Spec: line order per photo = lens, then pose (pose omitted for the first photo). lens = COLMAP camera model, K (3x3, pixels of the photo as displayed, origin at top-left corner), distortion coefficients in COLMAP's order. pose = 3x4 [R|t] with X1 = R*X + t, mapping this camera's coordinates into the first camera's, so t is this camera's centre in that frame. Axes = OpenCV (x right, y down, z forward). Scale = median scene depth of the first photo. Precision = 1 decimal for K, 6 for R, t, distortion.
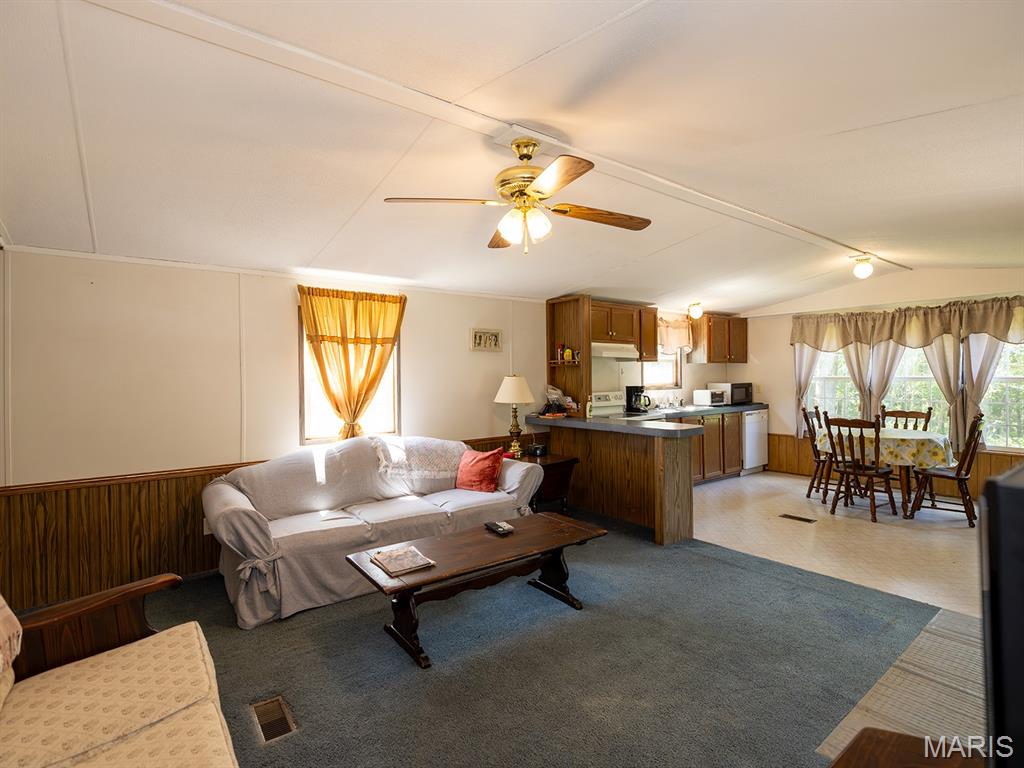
lens RADIAL K [[522.8, 0, 515.0], [0, 522.8, 385.0], [0, 0, 1]] dist [0.001203, 0.000034]
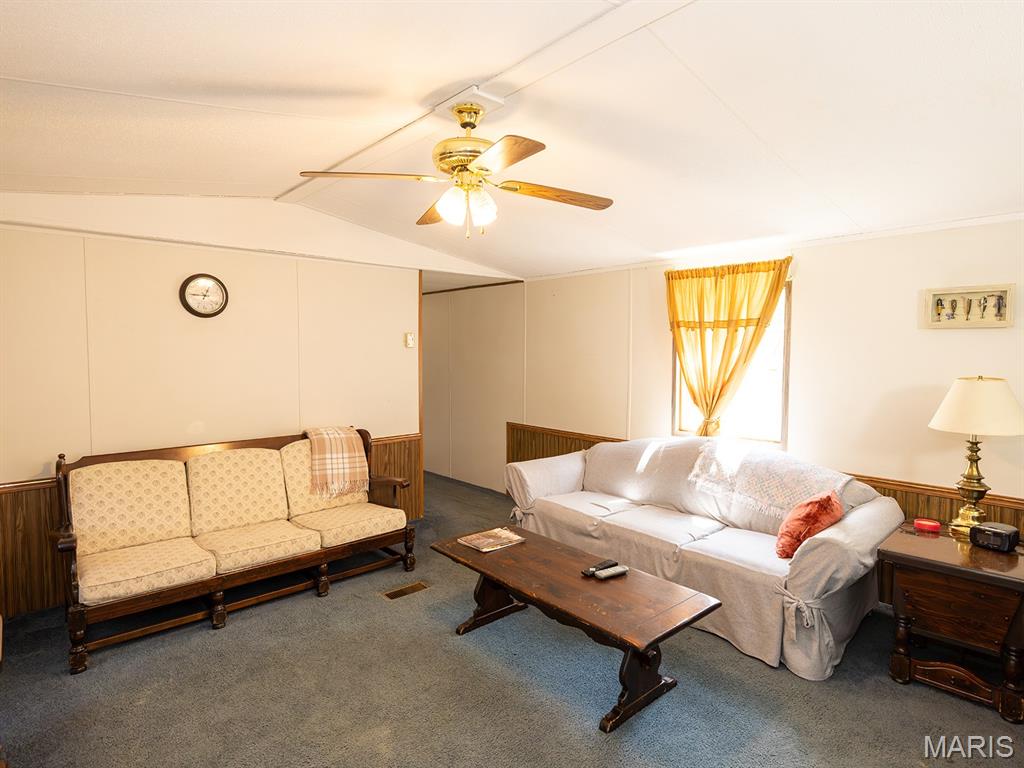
lens RADIAL K [[559.7, 0, 512.1], [0, 559.7, 376.5], [0, 0, 1]] dist [-0.000910, -0.000034]
pose [[0.067819, 0.061233, -0.995817, 0.586116], [-0.024871, 0.997908, 0.059668, -0.046379], [0.997388, 0.020720, 0.069200, 0.607708]]
